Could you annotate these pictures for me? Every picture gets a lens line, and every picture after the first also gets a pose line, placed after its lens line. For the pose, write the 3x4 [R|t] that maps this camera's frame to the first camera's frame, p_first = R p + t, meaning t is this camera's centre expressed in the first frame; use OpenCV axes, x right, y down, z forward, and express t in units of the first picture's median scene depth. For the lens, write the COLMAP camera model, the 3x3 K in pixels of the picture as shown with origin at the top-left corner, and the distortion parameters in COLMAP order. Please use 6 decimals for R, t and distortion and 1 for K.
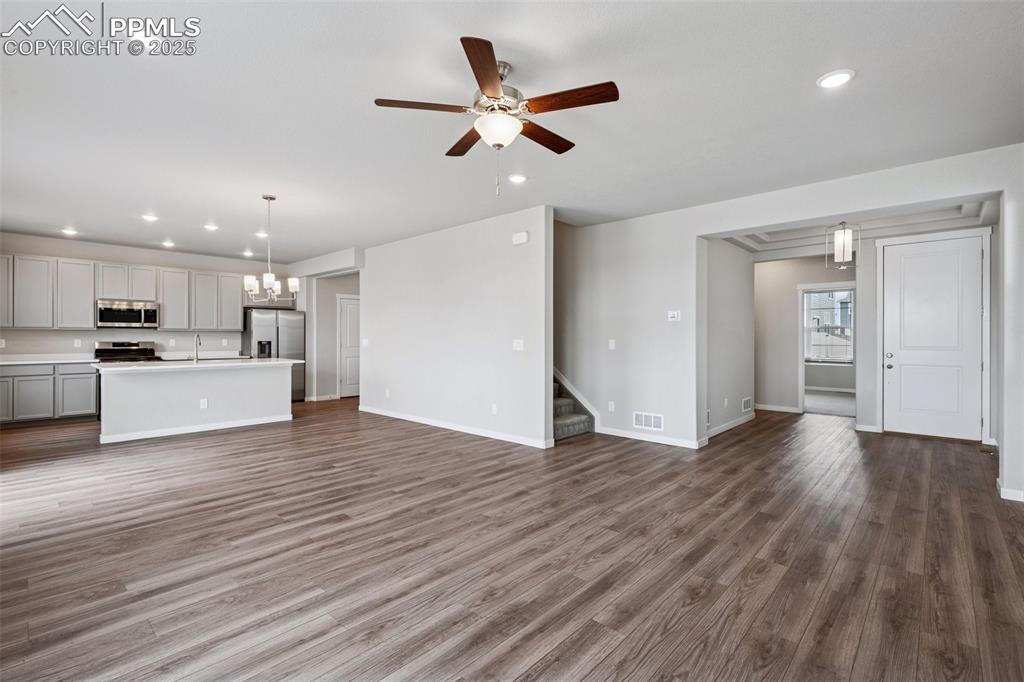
lens RADIAL K [[462.1, 0, 510.4], [0, 462.1, 340.4], [0, 0, 1]] dist [0.000049, -0.000403]
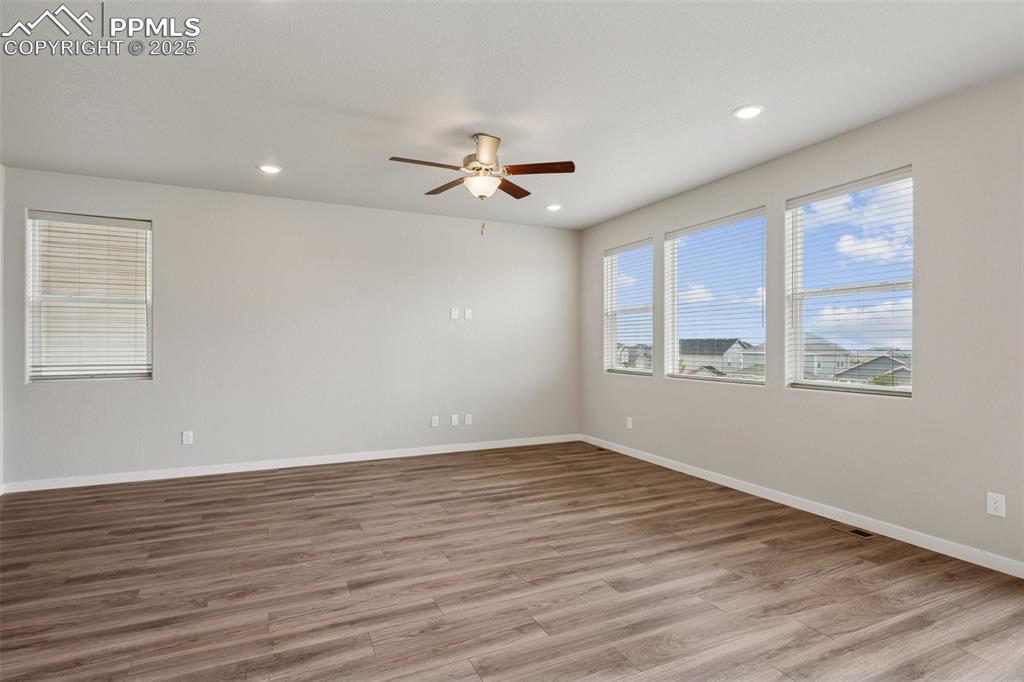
lens RADIAL K [[511.5, 0, 511.5], [0, 511.5, 343.2], [0, 0, 1]] dist [-0.002024, -0.000056]
pose [[-0.926879, -0.001205, 0.375358, -0.375516], [-0.000812, 0.999999, 0.001205, -0.008567], [-0.375359, 0.000812, -0.926879, 1.347154]]
